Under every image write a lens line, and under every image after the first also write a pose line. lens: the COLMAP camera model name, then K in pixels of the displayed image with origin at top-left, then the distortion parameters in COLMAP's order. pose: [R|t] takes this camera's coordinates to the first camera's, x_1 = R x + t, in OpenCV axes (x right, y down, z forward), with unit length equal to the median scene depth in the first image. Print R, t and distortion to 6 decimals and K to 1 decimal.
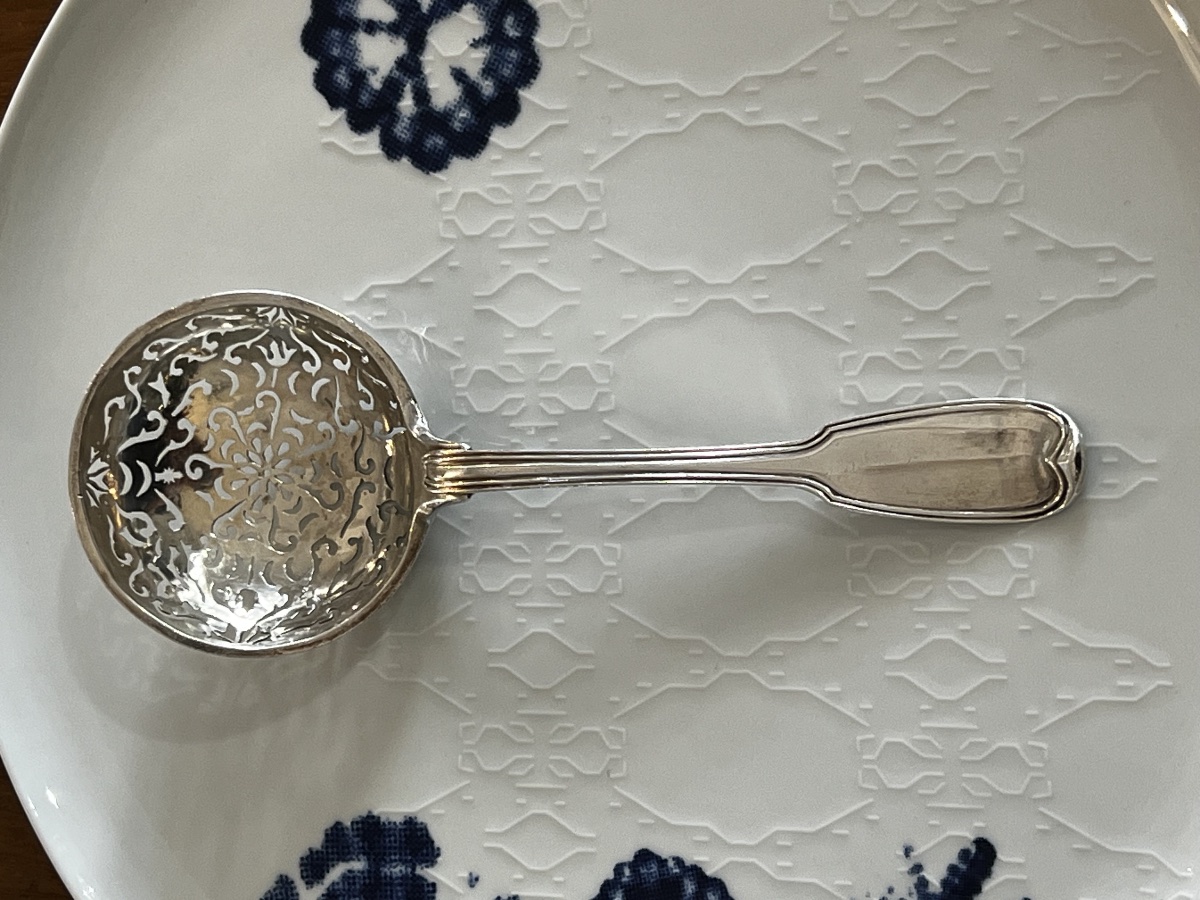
lens RADIAL K [[2540.4, 0, 627.6], [0, 2540.4, 434.2], [0, 0, 1]] dist [0.135603, 0.000000]
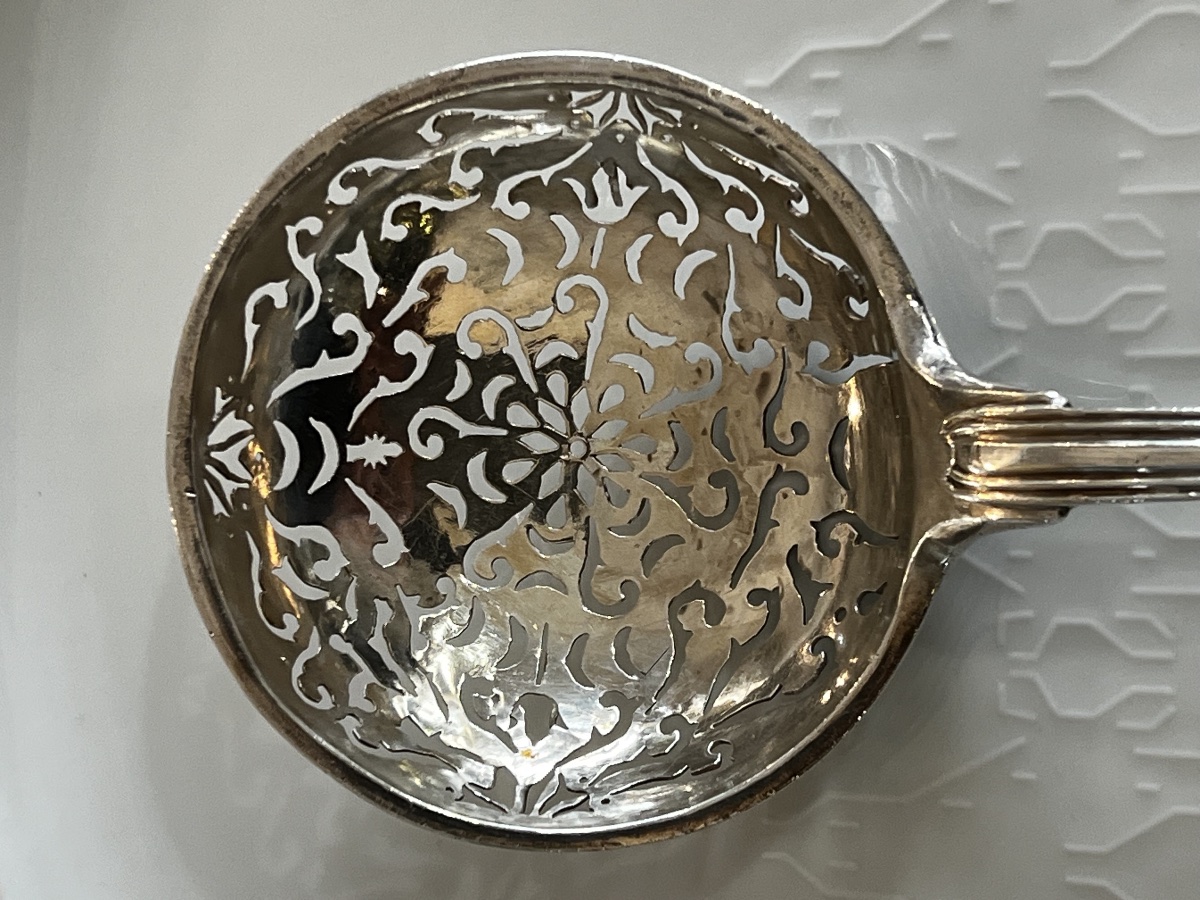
lens RADIAL K [[2540.4, 0, 590.5], [0, 2540.4, 416.2], [0, 0, 1]] dist [0.135603, 0.000000]
pose [[0.998467, 0.016143, -0.052947, -0.115646], [-0.015615, 0.999824, 0.010370, 0.004288], [0.053105, -0.009527, 0.998543, 0.533103]]
